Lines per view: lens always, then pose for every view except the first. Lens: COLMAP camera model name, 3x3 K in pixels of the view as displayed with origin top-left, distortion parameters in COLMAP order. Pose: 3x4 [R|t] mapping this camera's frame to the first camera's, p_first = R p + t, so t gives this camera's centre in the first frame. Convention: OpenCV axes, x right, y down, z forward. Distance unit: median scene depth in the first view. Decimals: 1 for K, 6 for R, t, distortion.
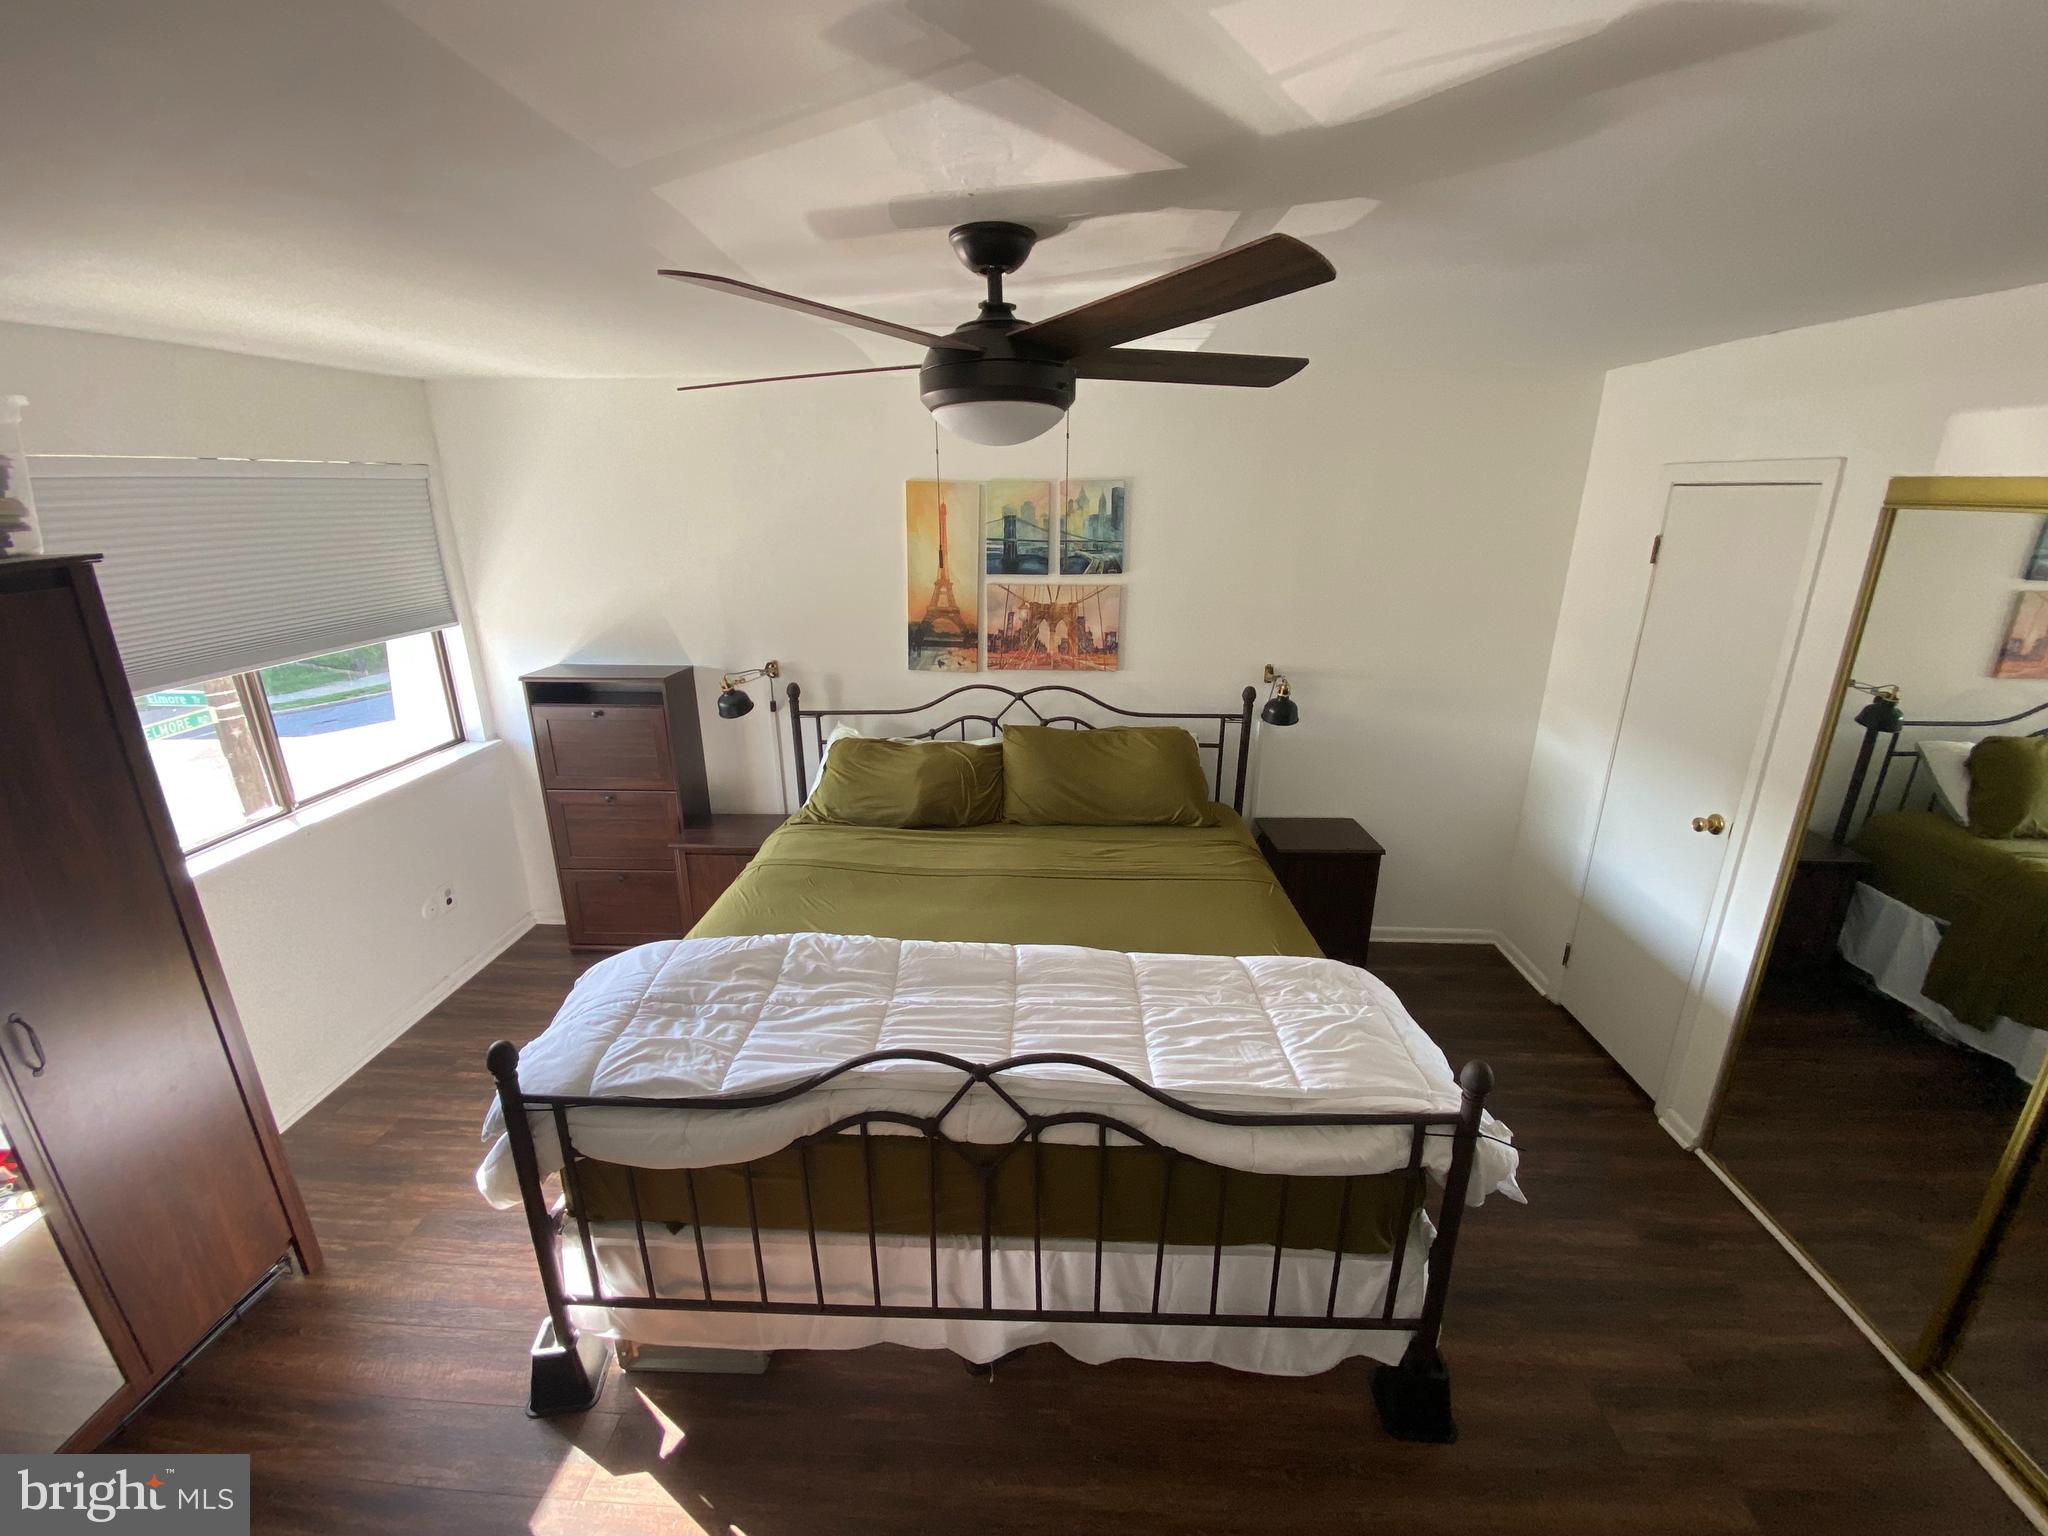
lens RADIAL K [[827.4, 0, 1024.0], [0, 827.4, 768.0], [0, 0, 1]] dist [0.029180, -0.025105]
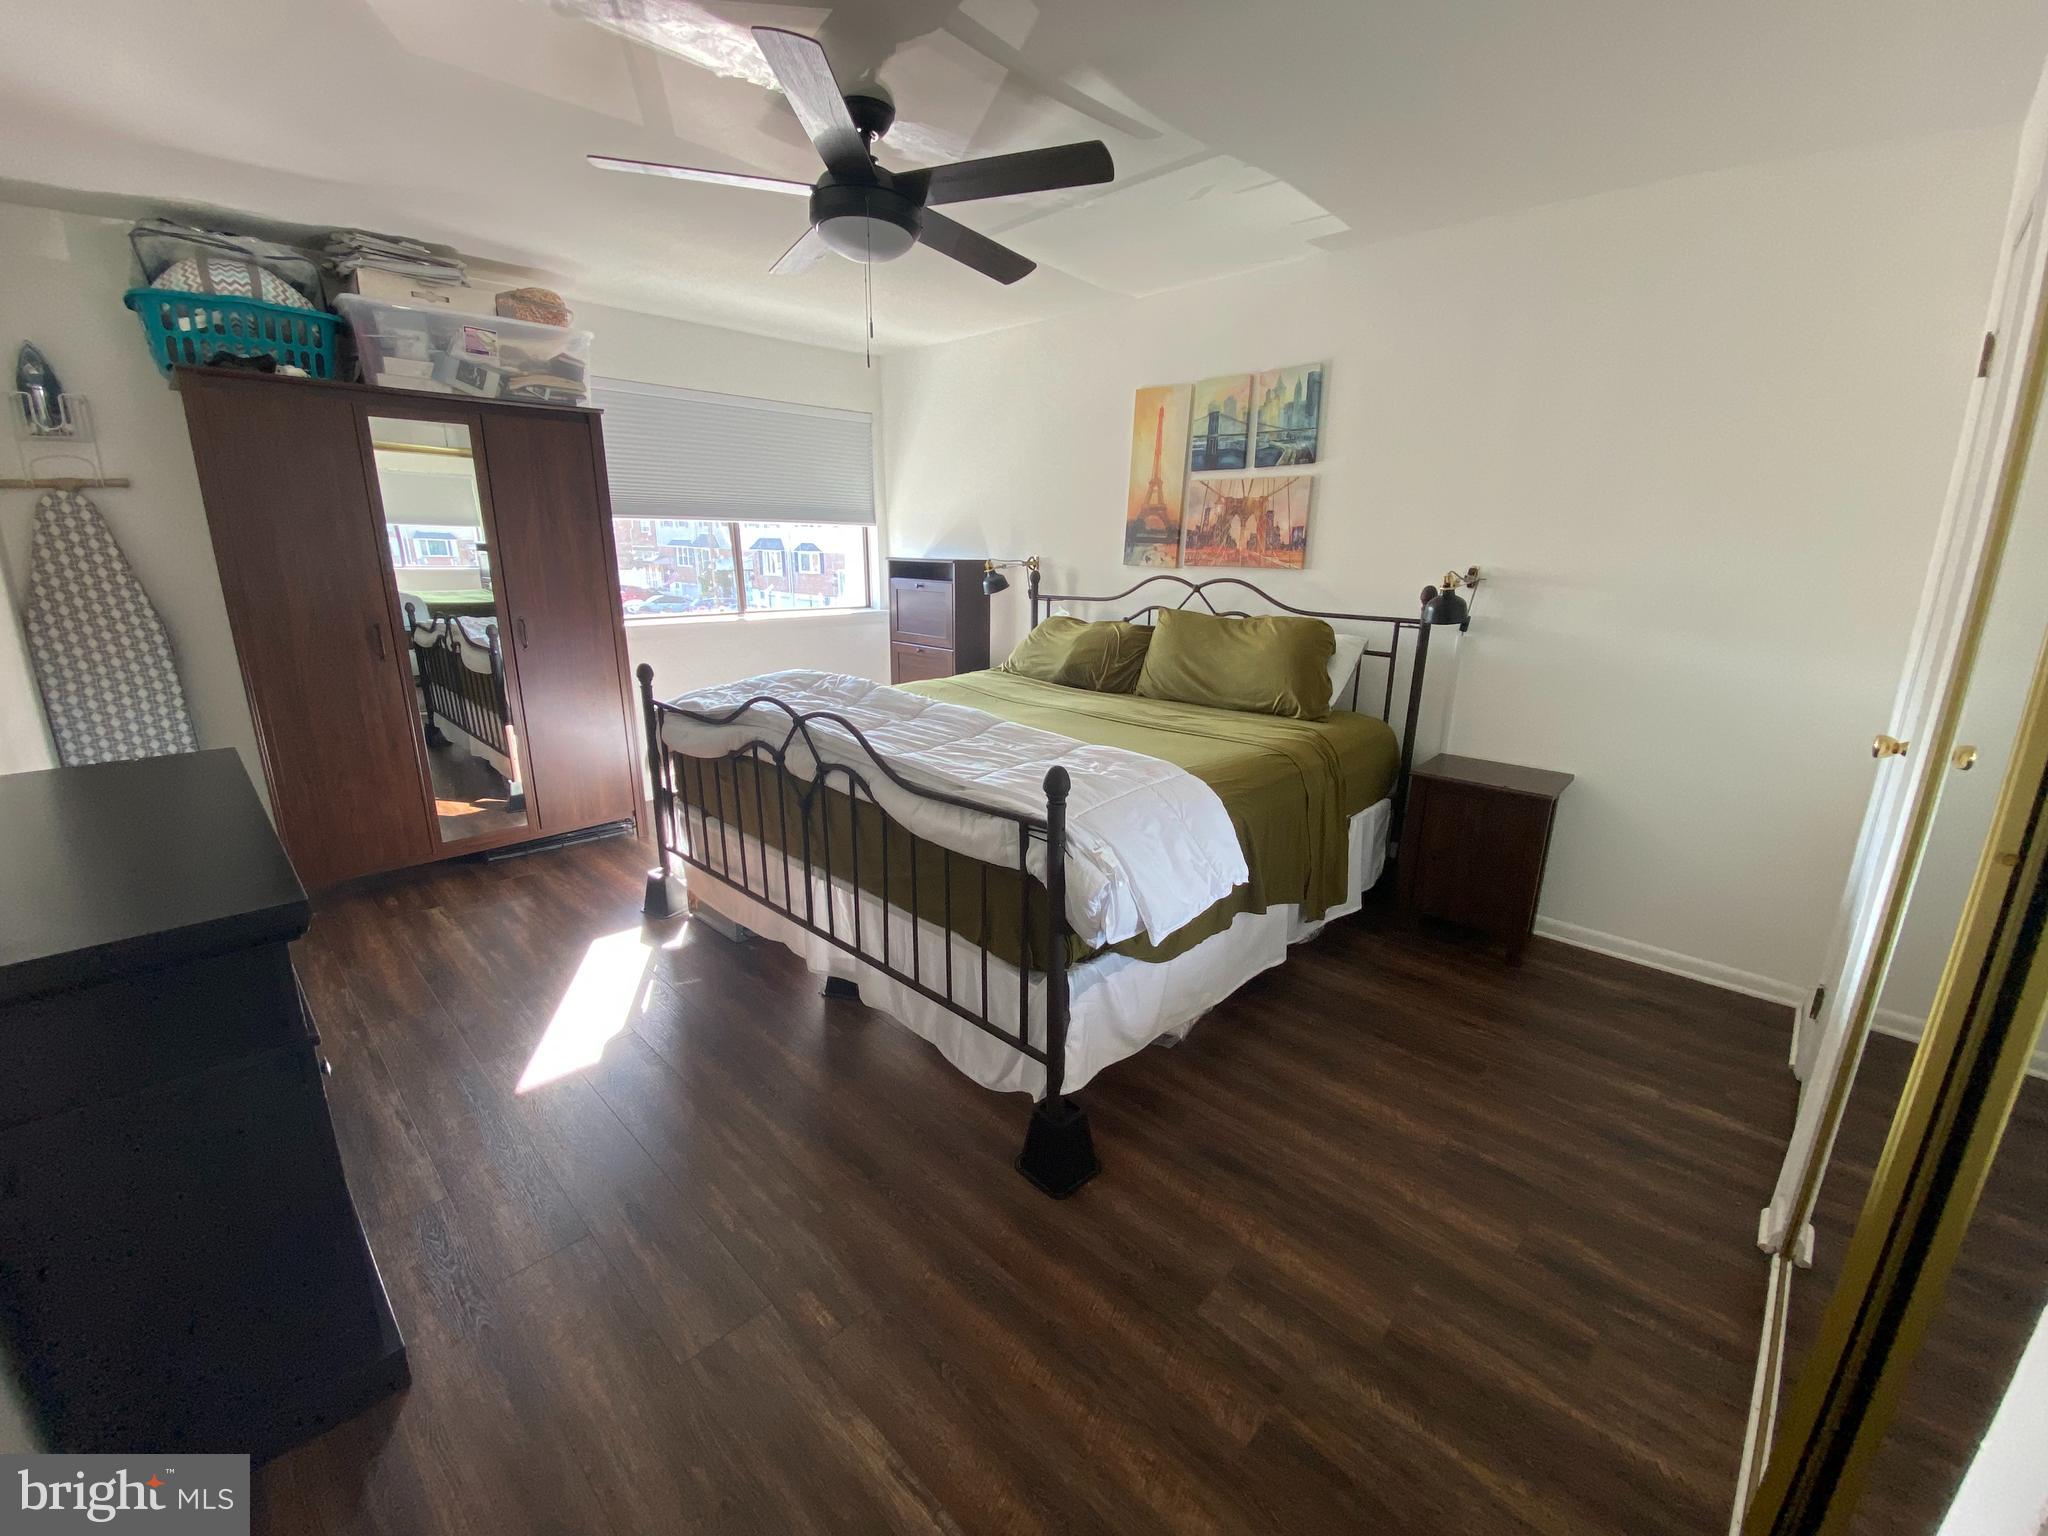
lens RADIAL K [[852.2, 0, 998.1], [0, 852.2, 767.1], [0, 0, 1]] dist [0.029161, -0.028177]
pose [[0.733111, 0.182037, -0.655295, 0.562412], [-0.219488, 0.975285, 0.025377, 0.161661], [0.643719, 0.125225, 0.754947, 0.064942]]
